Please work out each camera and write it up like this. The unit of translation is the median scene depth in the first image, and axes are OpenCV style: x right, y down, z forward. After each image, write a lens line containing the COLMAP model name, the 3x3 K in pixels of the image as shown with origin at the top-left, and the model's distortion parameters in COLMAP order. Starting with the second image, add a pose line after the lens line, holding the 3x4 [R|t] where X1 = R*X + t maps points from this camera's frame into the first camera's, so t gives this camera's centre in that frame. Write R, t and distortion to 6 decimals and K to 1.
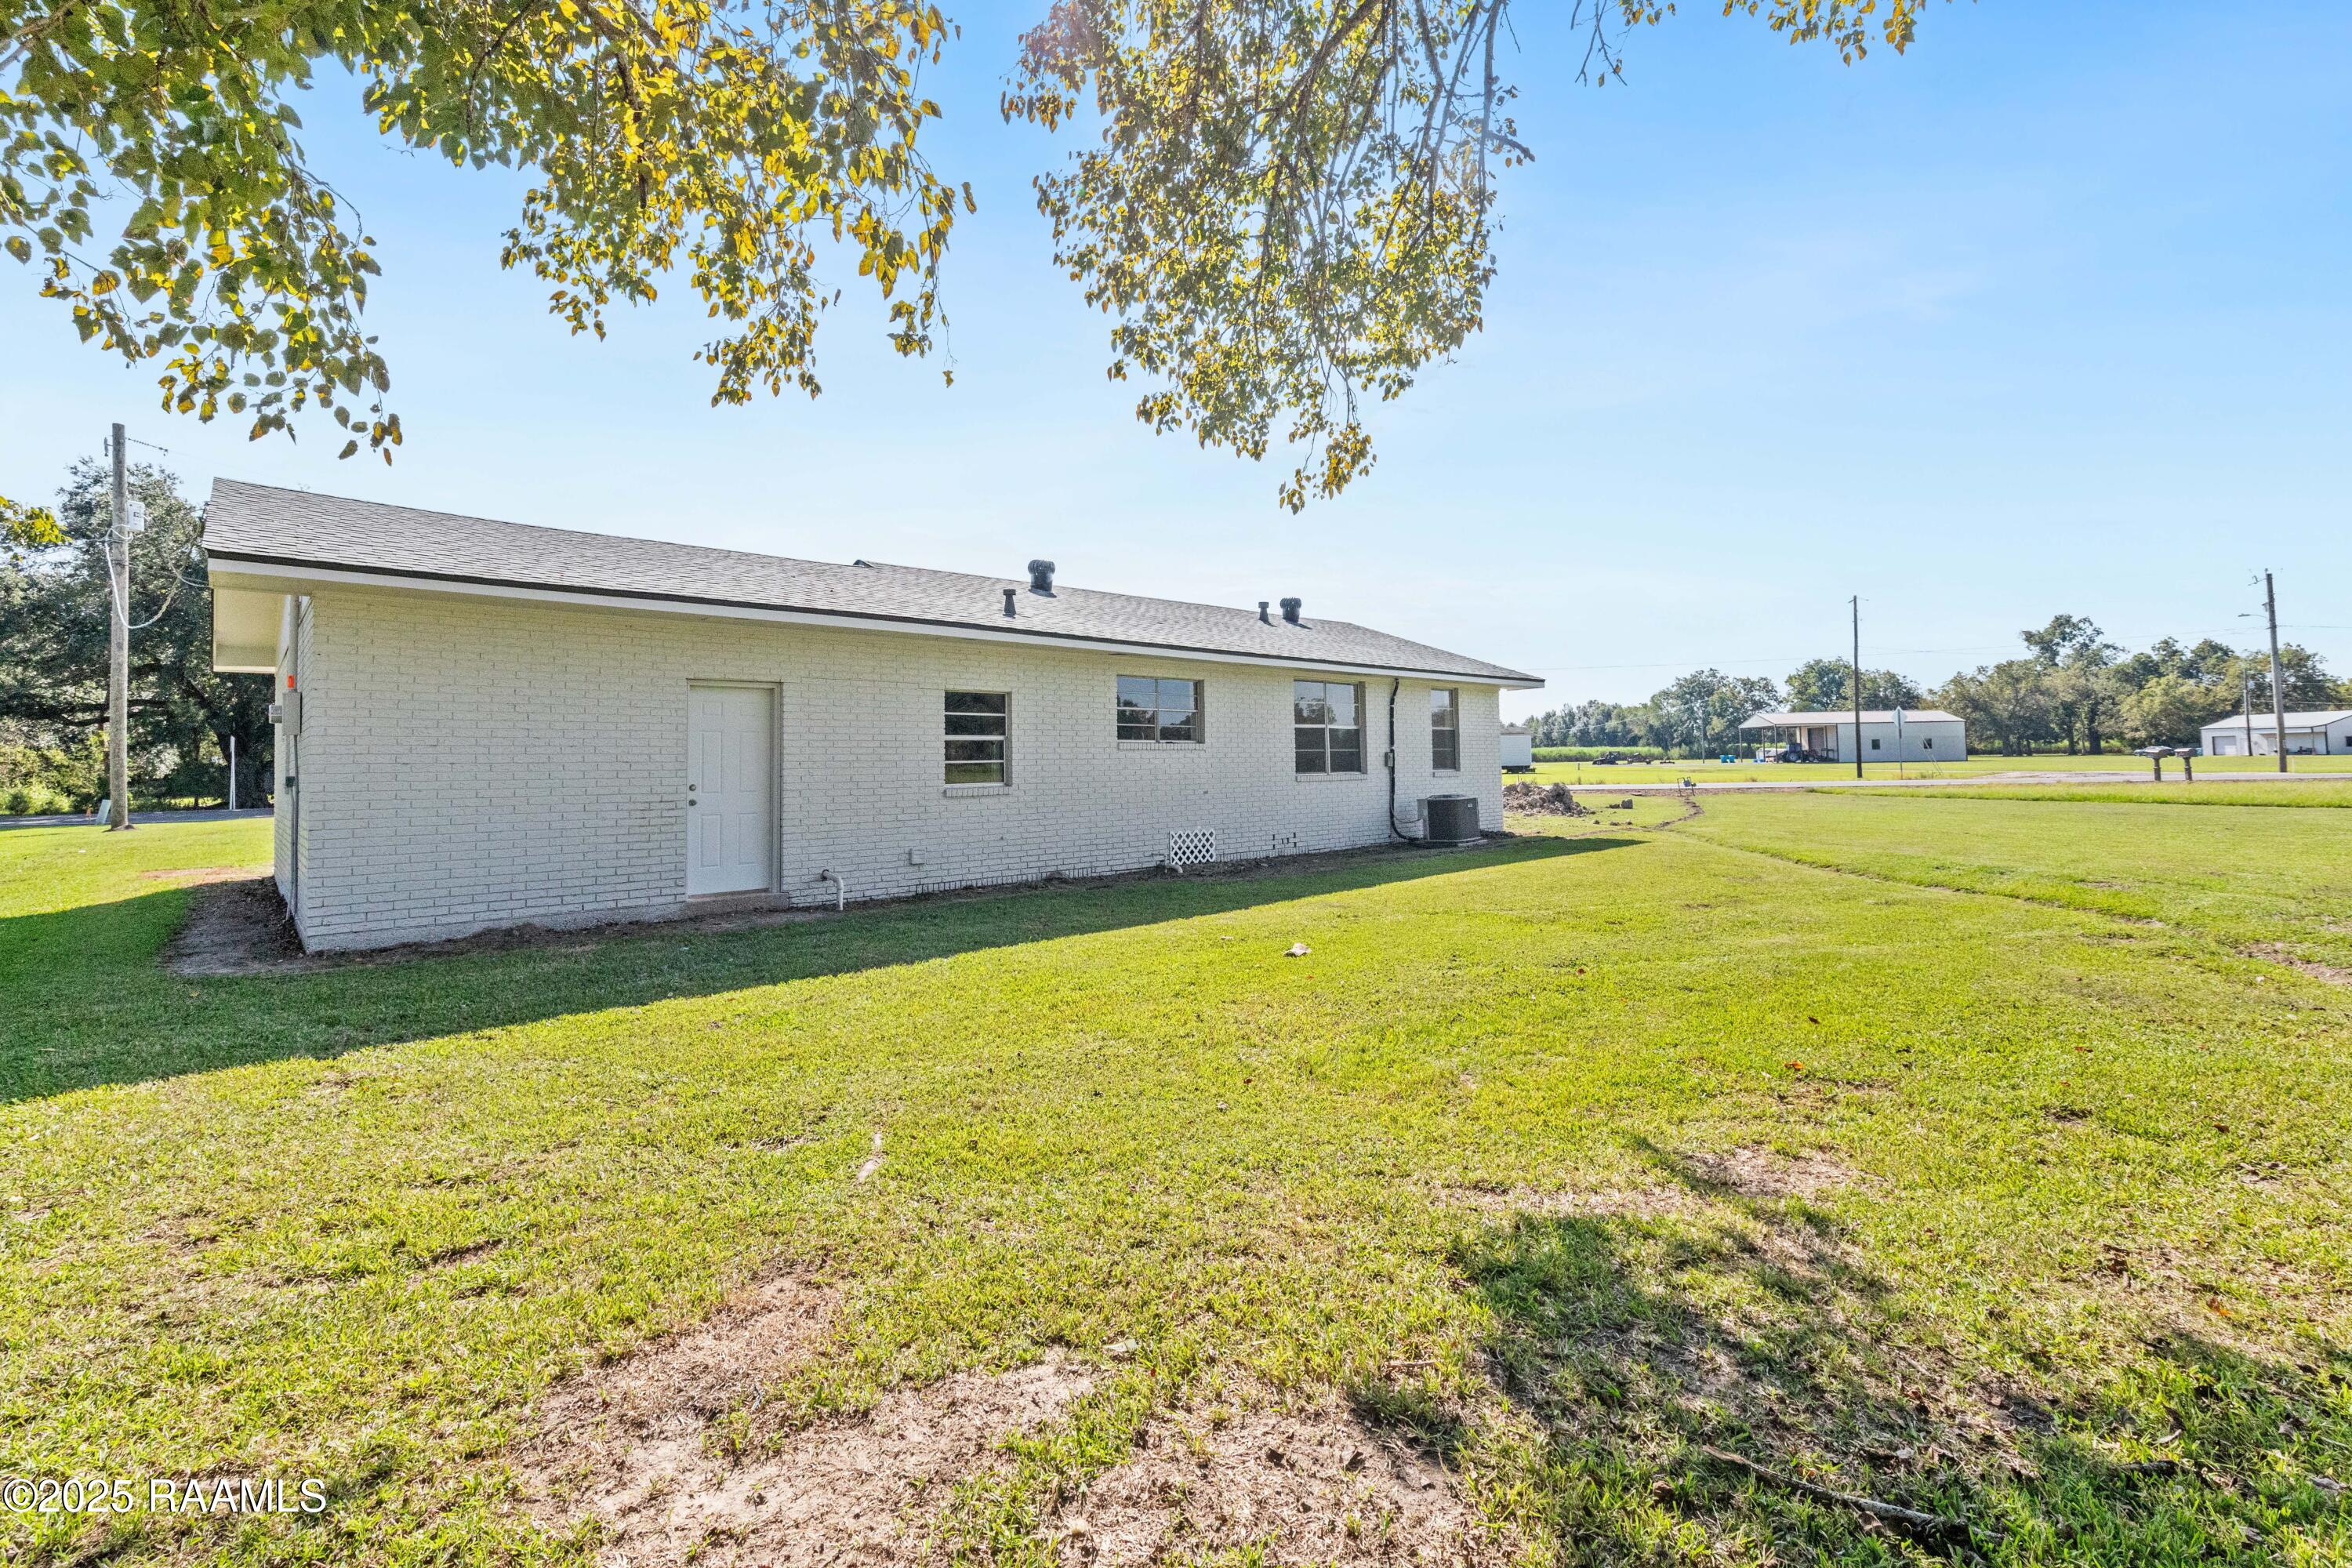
lens RADIAL K [[974.0, 0, 1176.0], [0, 974.0, 784.0], [0, 0, 1]] dist [-0.000549, -0.000127]
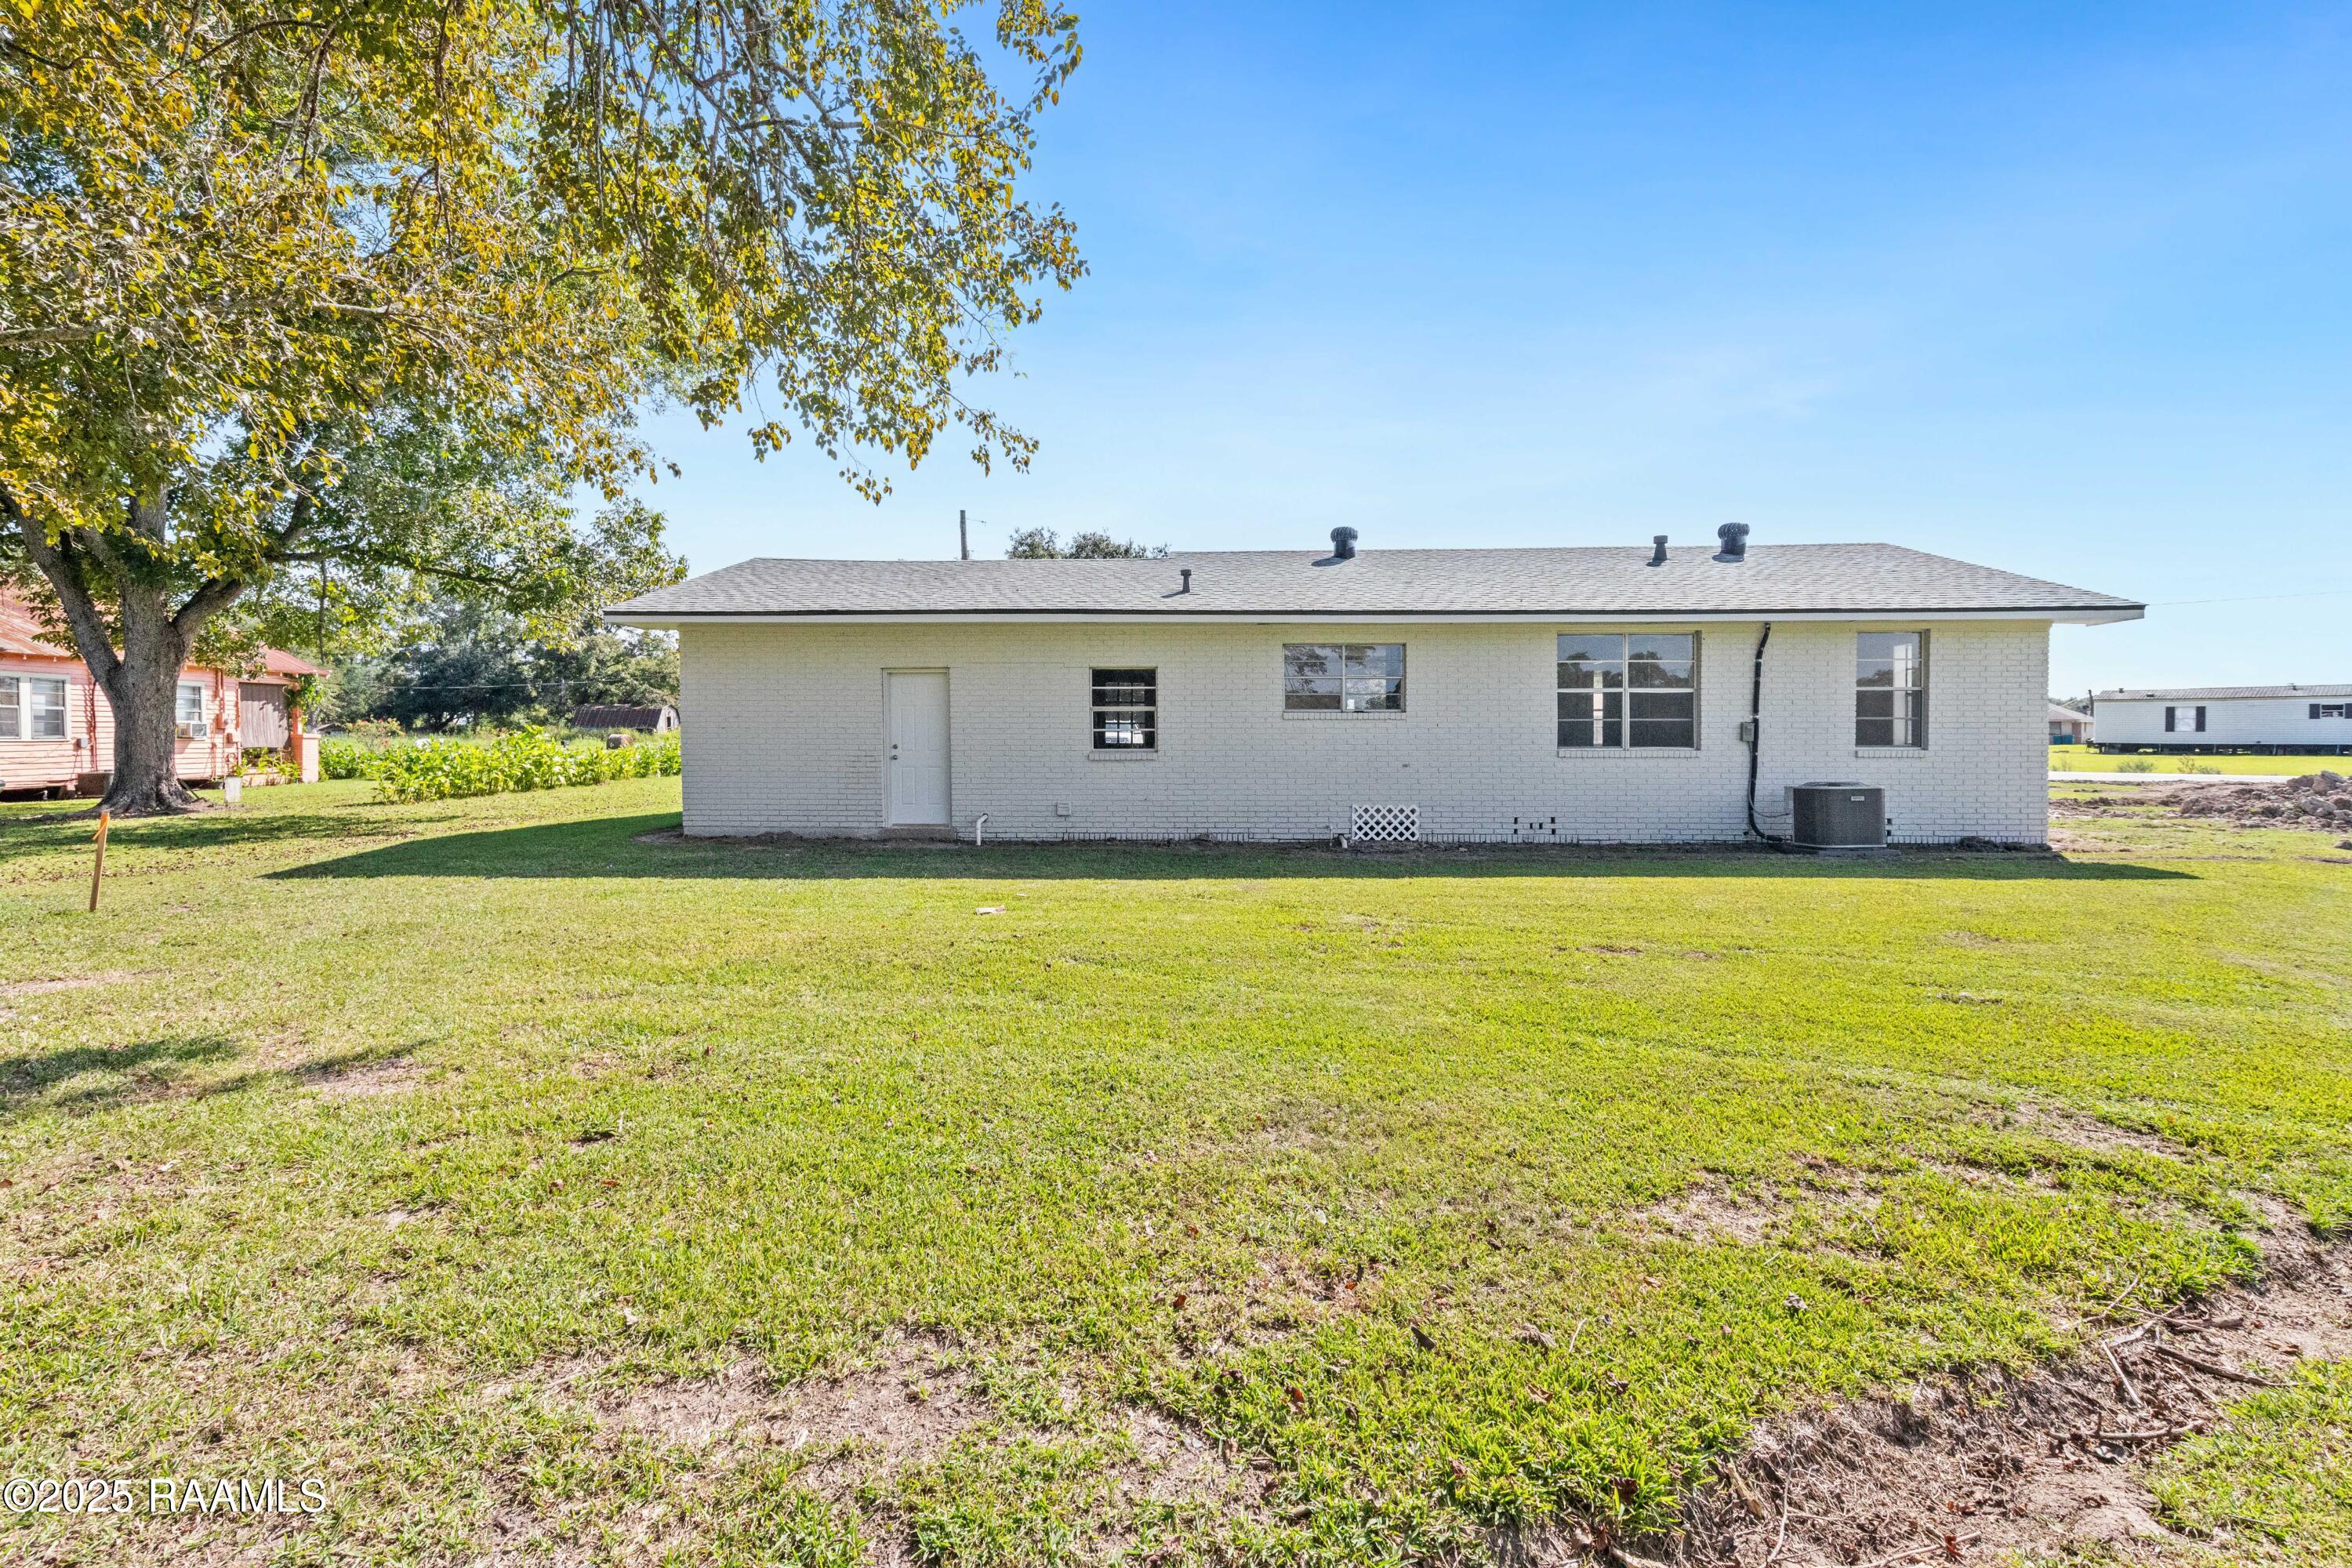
lens RADIAL K [[974.0, 0, 1176.0], [0, 974.0, 784.0], [0, 0, 1]] dist [-0.000549, -0.000127]
pose [[0.723692, 0.048562, -0.688413, 0.599900], [-0.022804, 0.998659, 0.046475, -0.013524], [0.689747, -0.017935, 0.723829, 0.212650]]
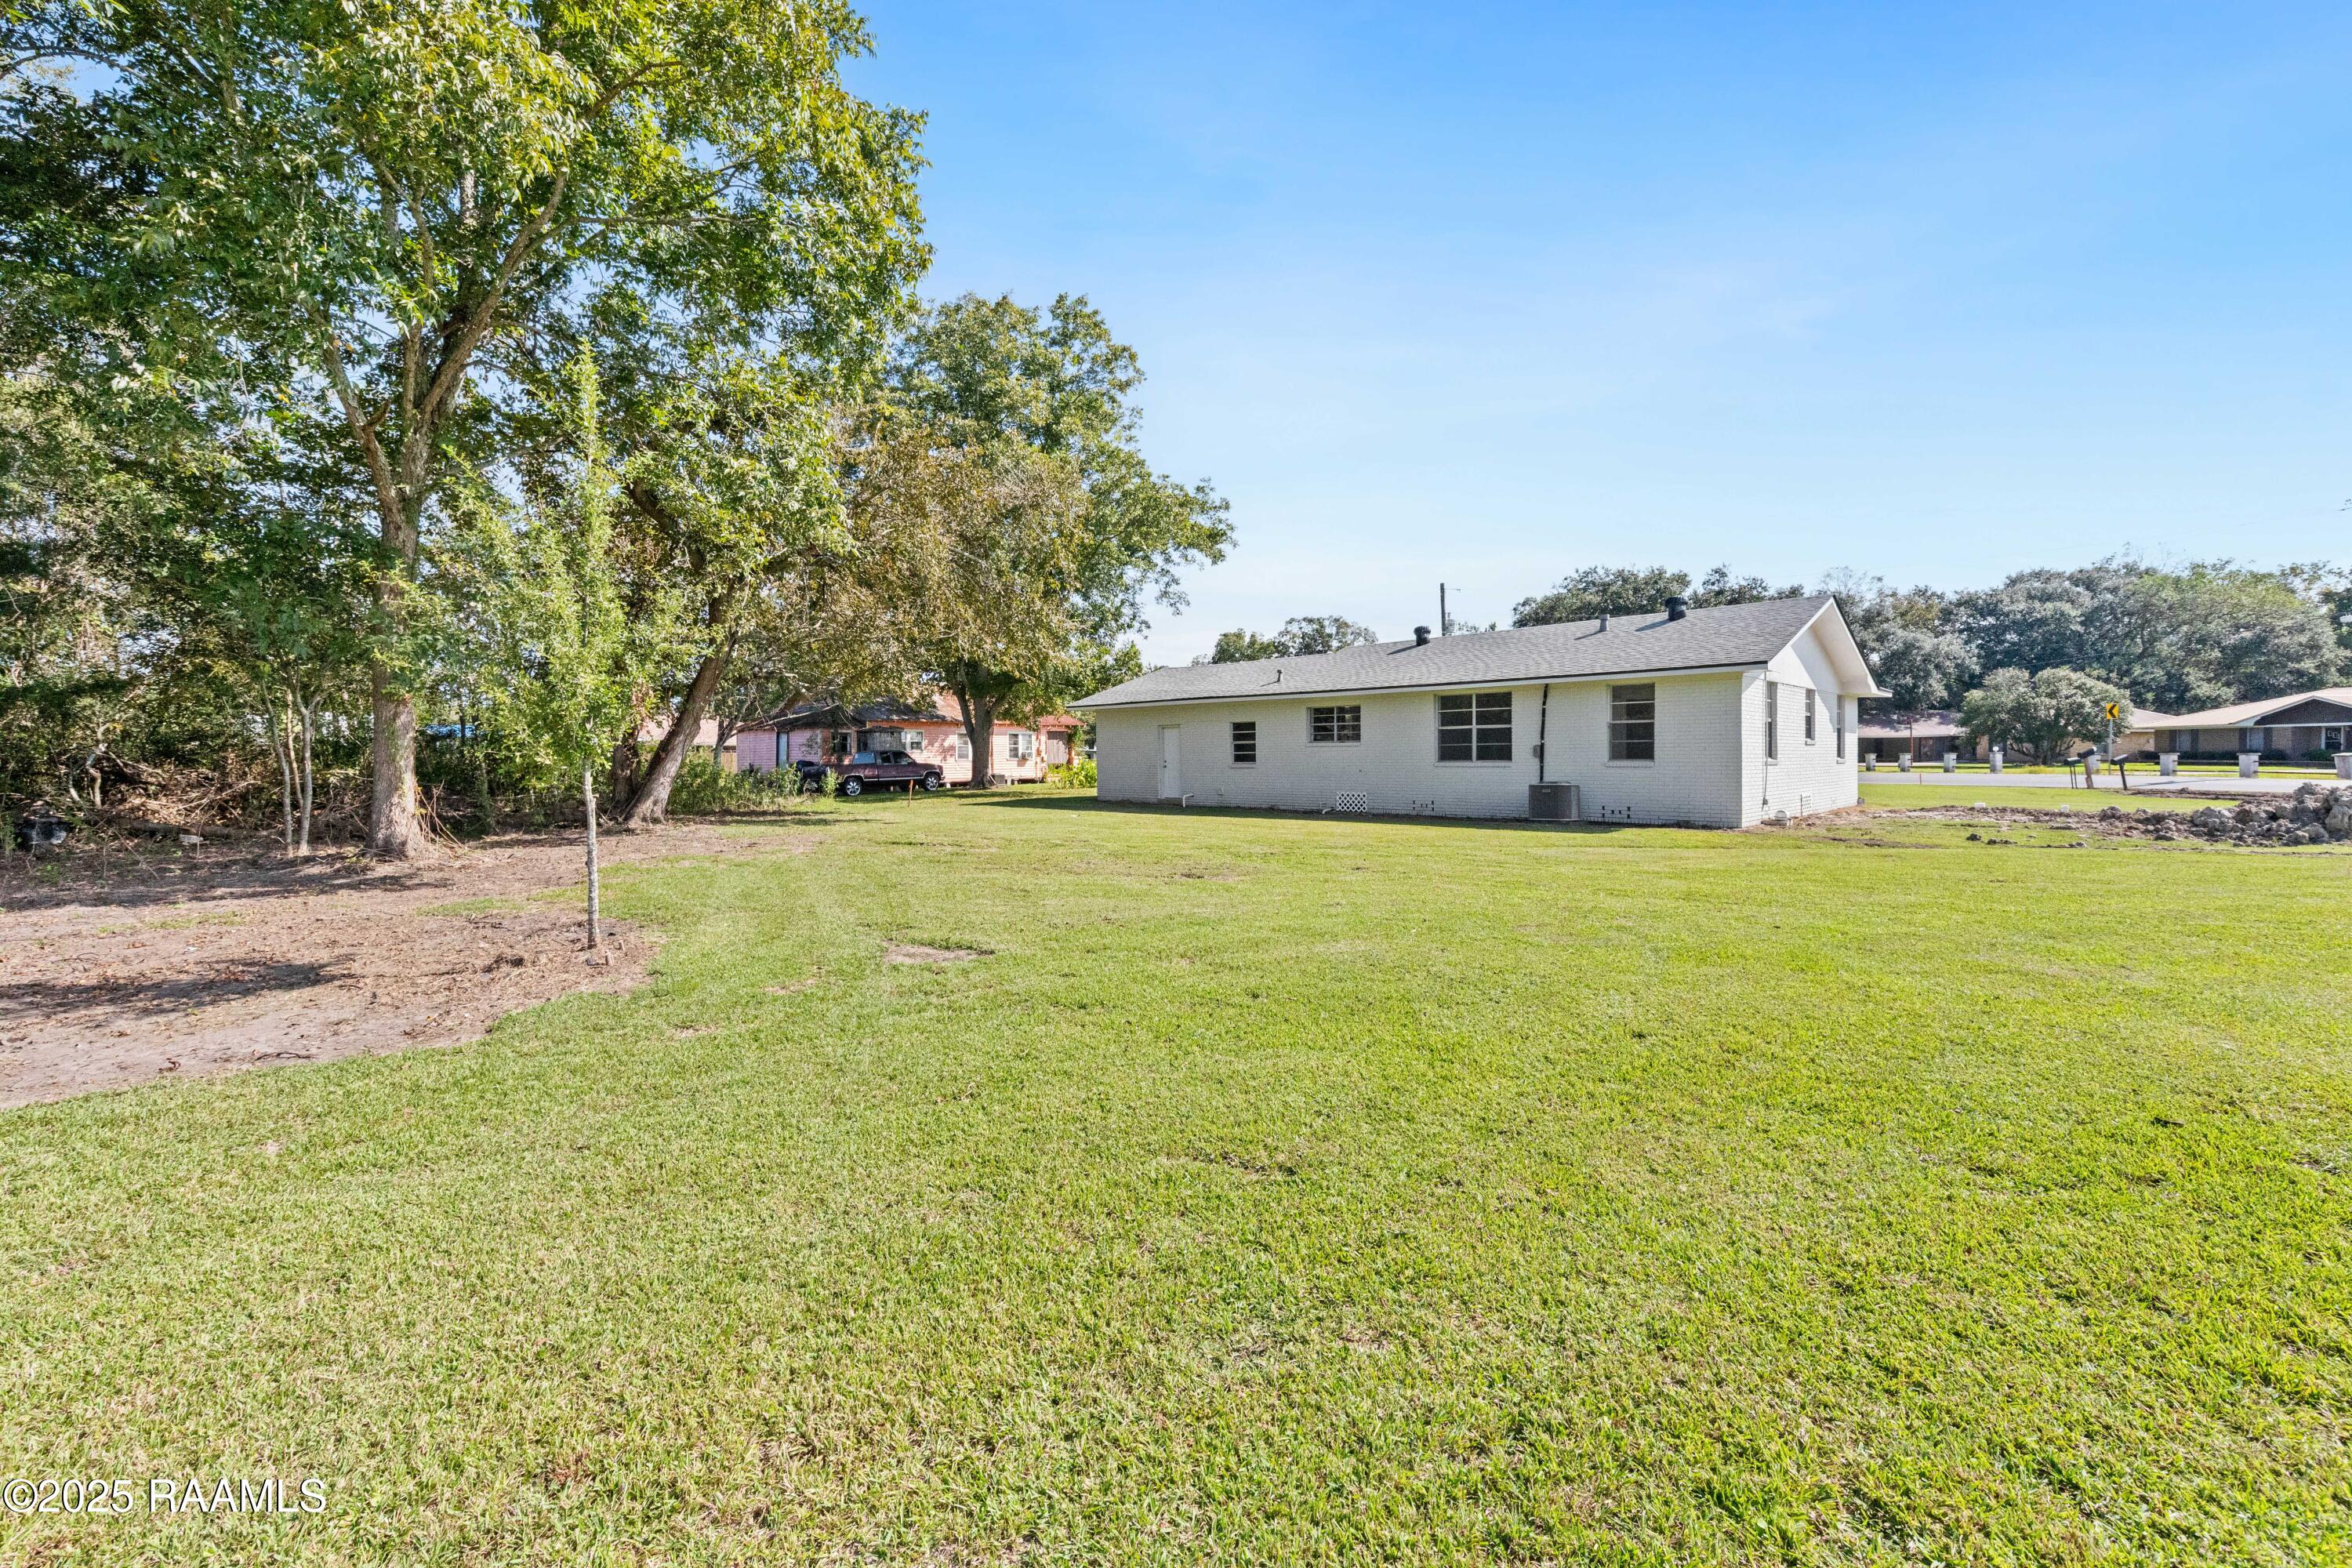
lens RADIAL K [[974.0, 0, 1176.0], [0, 974.0, 784.0], [0, 0, 1]] dist [-0.000549, -0.000127]
pose [[0.048920, 0.042361, -0.997904, 2.014181], [-0.008235, 0.999083, 0.042007, -0.043520], [0.998769, 0.006162, 0.049224, 0.702571]]
